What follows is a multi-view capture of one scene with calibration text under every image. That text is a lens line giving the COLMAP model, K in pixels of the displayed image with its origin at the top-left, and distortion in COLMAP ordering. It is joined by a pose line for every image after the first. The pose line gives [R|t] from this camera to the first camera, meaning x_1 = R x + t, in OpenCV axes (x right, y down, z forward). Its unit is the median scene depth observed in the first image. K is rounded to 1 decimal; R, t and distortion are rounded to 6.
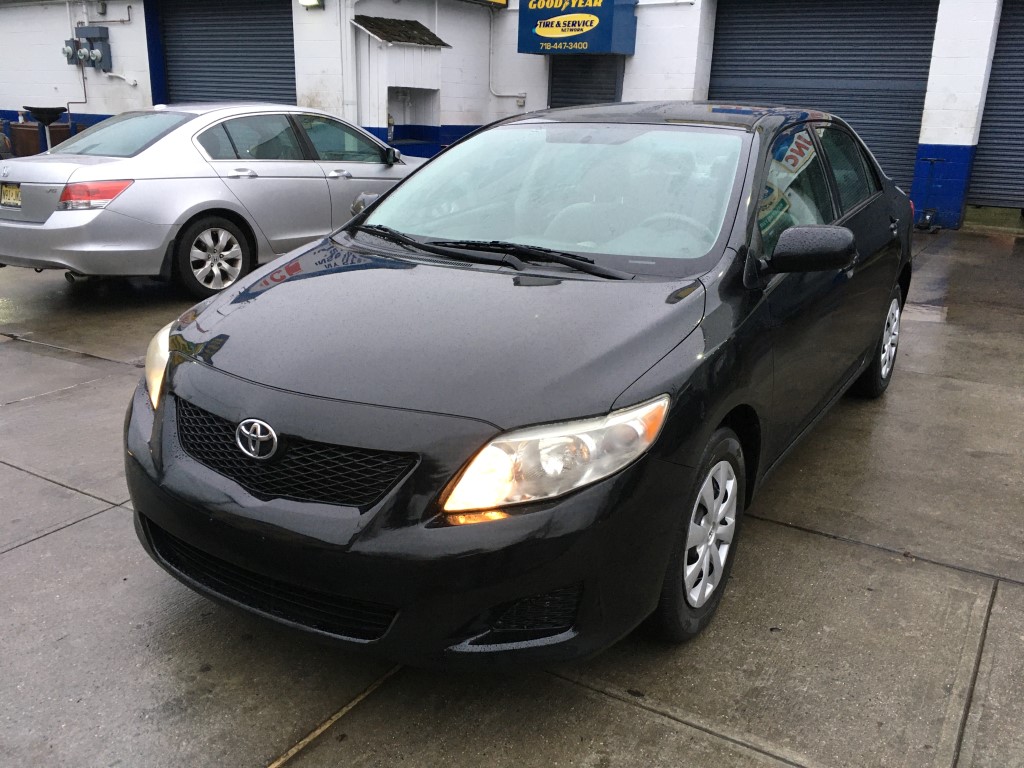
lens RADIAL K [[868.0, 0, 512.0], [0, 868.0, 384.0], [0, 0, 1]] dist [0.097425, -0.154373]
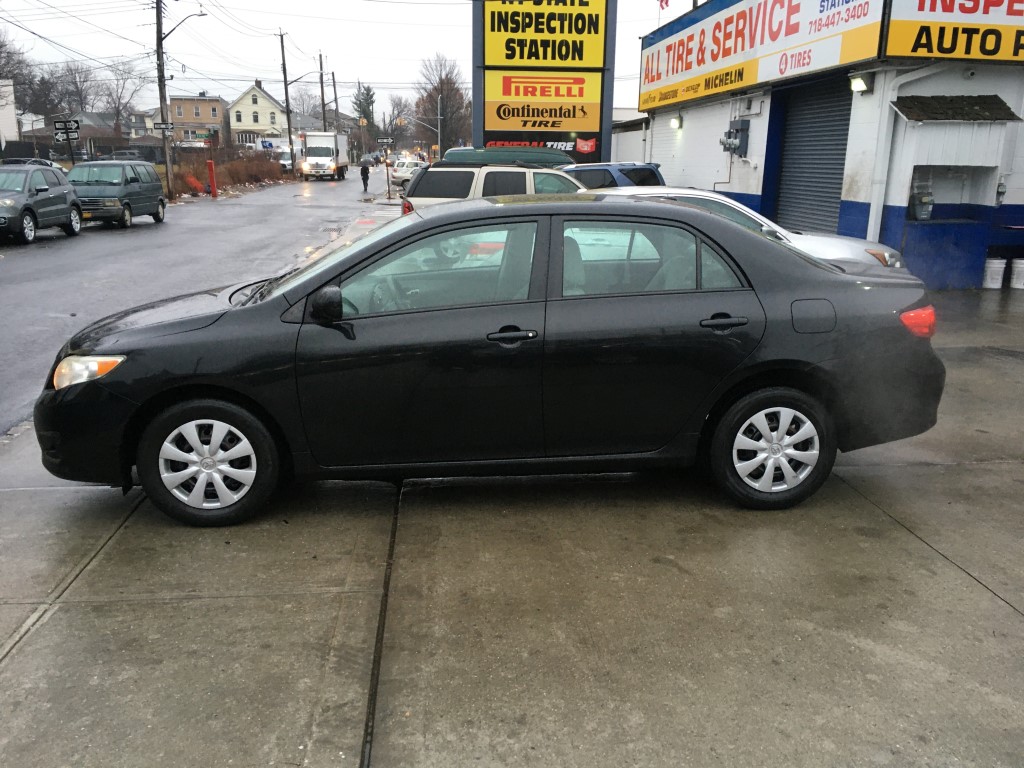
lens RADIAL K [[868.0, 0, 512.0], [0, 868.0, 384.0], [0, 0, 1]] dist [0.097425, -0.154373]
pose [[0.605107, 0.177337, -0.776143, 1.398004], [-0.236818, 0.970842, 0.037193, -0.126067], [0.760107, 0.161299, 0.629460, 0.313868]]
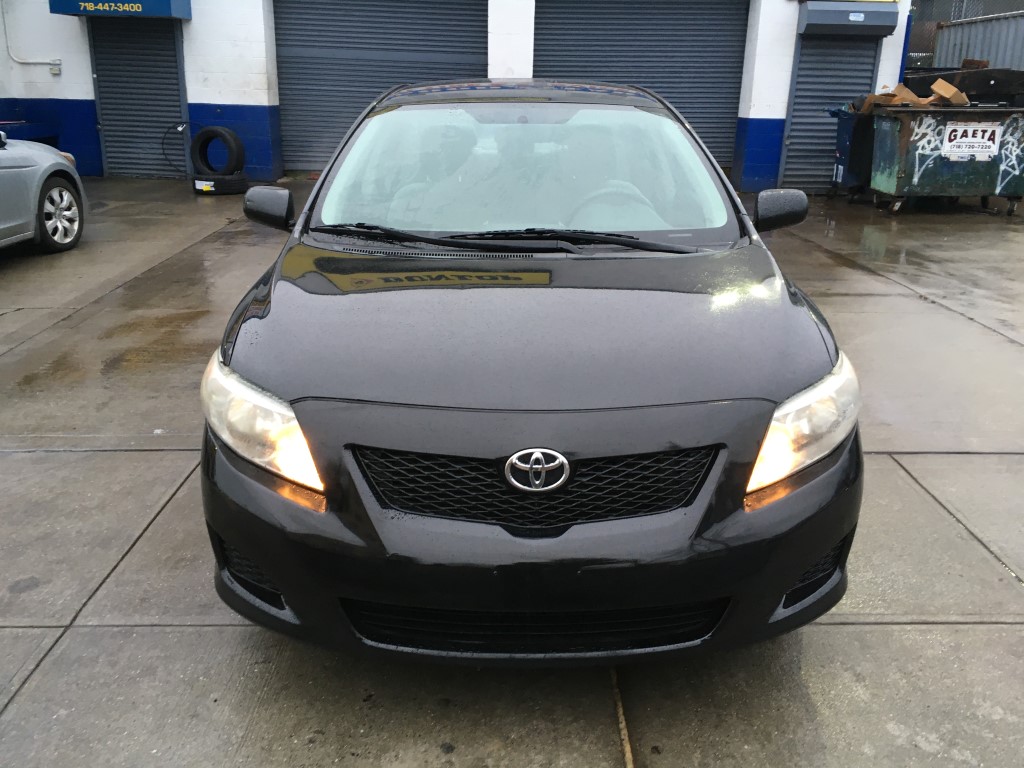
lens RADIAL K [[868.0, 0, 512.0], [0, 868.0, 384.0], [0, 0, 1]] dist [0.097425, -0.154373]
pose [[0.838449, -0.181971, 0.513702, -0.484251], [0.164775, 0.983137, 0.079320, -0.063418], [-0.519473, 0.018140, 0.854294, 0.158317]]
